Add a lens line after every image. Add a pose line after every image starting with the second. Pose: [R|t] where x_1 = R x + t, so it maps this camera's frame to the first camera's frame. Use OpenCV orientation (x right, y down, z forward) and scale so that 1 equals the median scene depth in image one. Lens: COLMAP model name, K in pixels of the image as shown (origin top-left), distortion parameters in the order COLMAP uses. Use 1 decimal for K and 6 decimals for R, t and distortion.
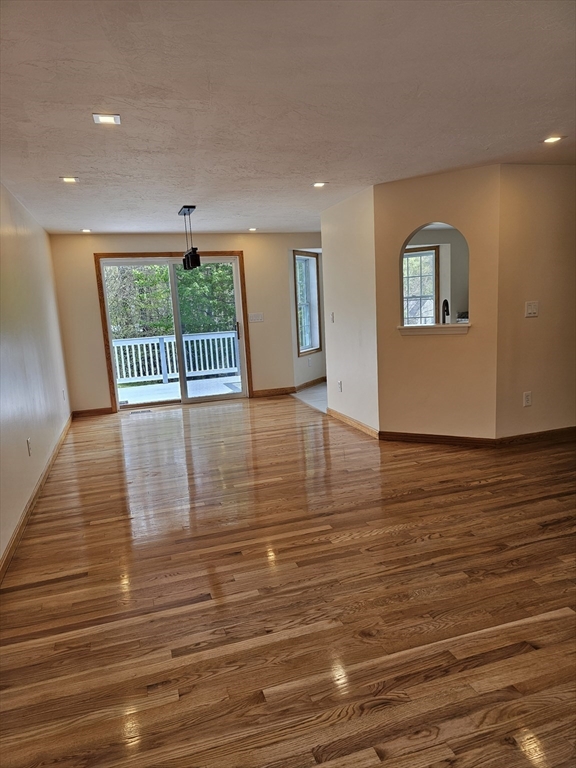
lens RADIAL K [[517.4, 0, 286.7], [0, 517.4, 383.7], [0, 0, 1]] dist [0.006012, -0.000993]
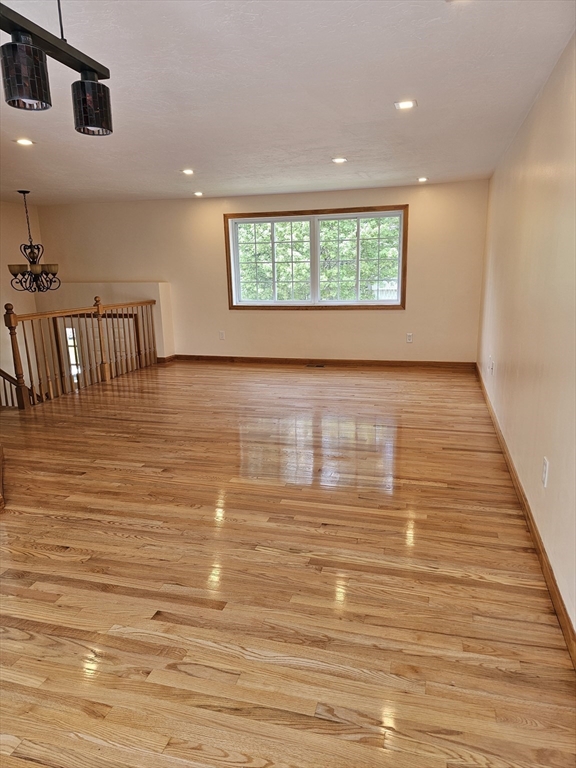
lens RADIAL K [[517.4, 0, 288.6], [0, 517.4, 386.3], [0, 0, 1]] dist [0.006012, -0.000993]
pose [[-0.835916, -0.052823, 0.546310, -0.612655], [0.146084, 0.938042, 0.314224, -0.241722], [-0.529060, 0.342472, -0.776408, 1.739334]]
